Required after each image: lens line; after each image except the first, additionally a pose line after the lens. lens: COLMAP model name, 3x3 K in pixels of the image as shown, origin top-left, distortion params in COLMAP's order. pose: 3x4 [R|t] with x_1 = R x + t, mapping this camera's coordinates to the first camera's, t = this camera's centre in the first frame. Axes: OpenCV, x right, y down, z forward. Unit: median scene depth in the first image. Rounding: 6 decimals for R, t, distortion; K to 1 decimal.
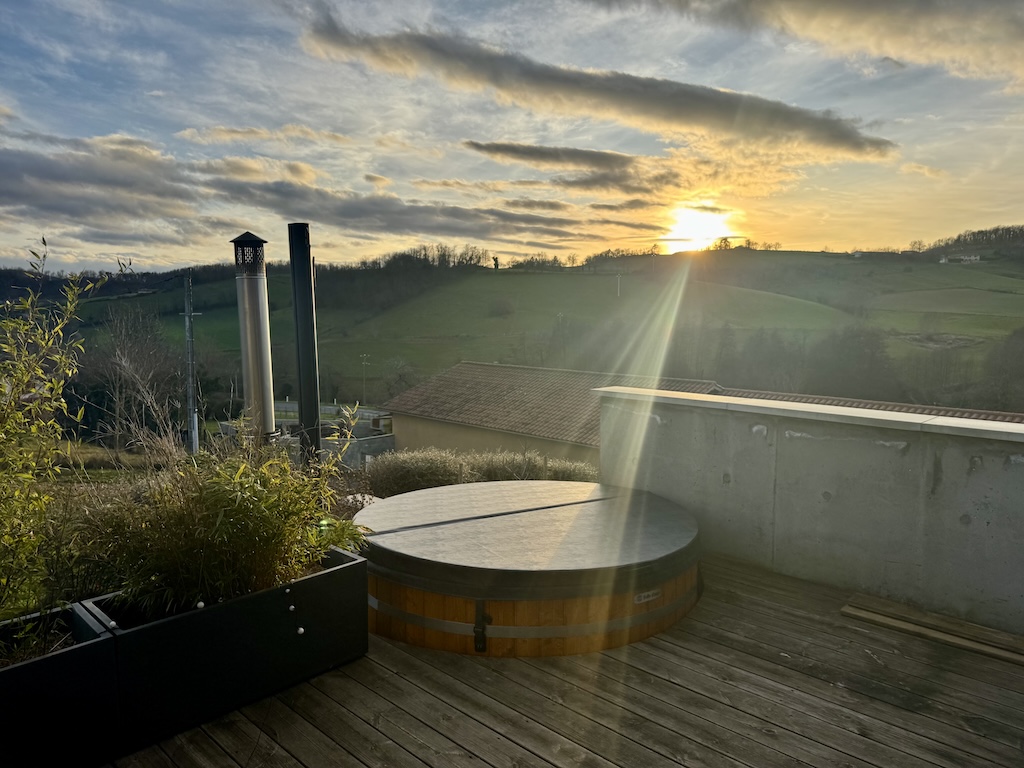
lens RADIAL K [[734.1, 0, 513.8], [0, 734.1, 388.8], [0, 0, 1]] dist [0.014814, -0.025244]
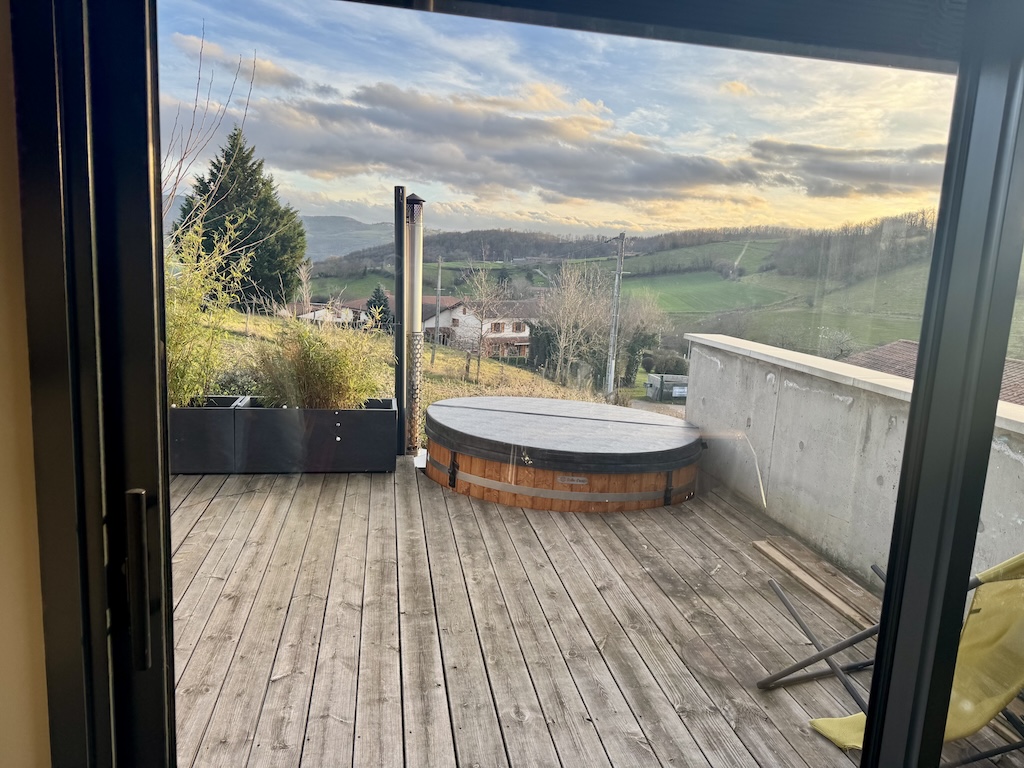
lens RADIAL K [[734.1, 0, 507.8], [0, 734.1, 379.1], [0, 0, 1]] dist [0.014814, -0.025244]
pose [[0.794044, 0.130427, -0.593703, 0.680509], [-0.112245, 0.991374, 0.067667, 0.028768], [0.597407, 0.012910, 0.801834, -0.073985]]
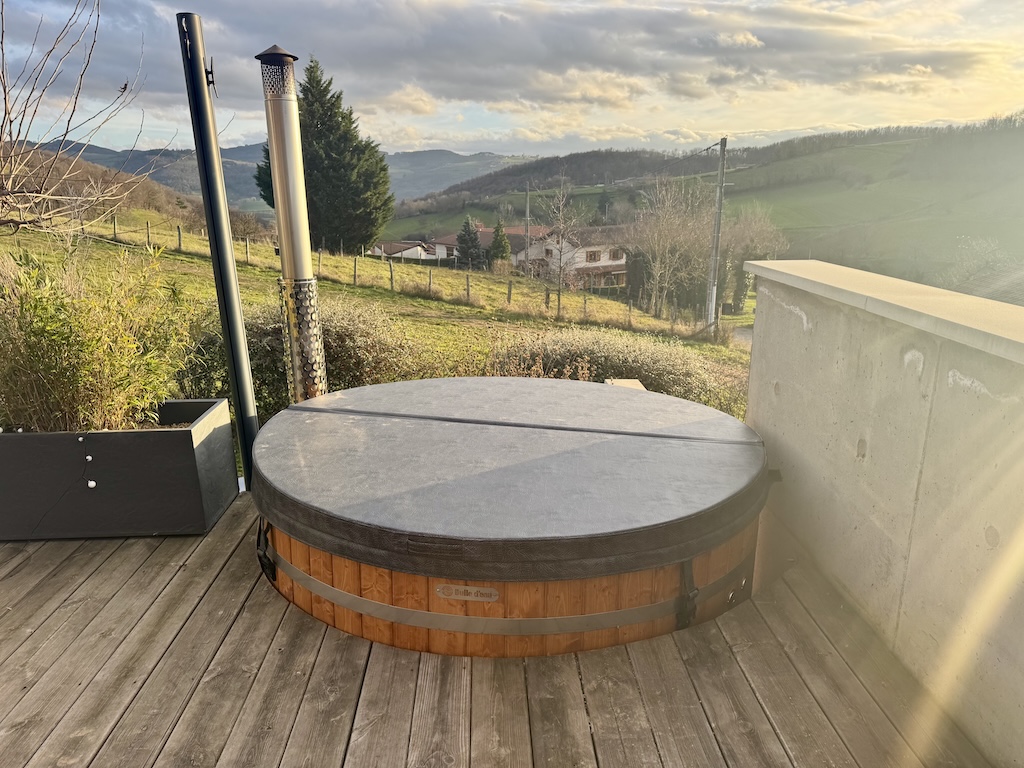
lens RADIAL K [[734.1, 0, 514.2], [0, 734.1, 386.0], [0, 0, 1]] dist [0.014814, -0.025244]
pose [[0.709446, 0.170836, -0.683741, 0.489526], [-0.060931, 0.981411, 0.181988, 0.002367], [0.702121, -0.087450, 0.706667, 0.507546]]
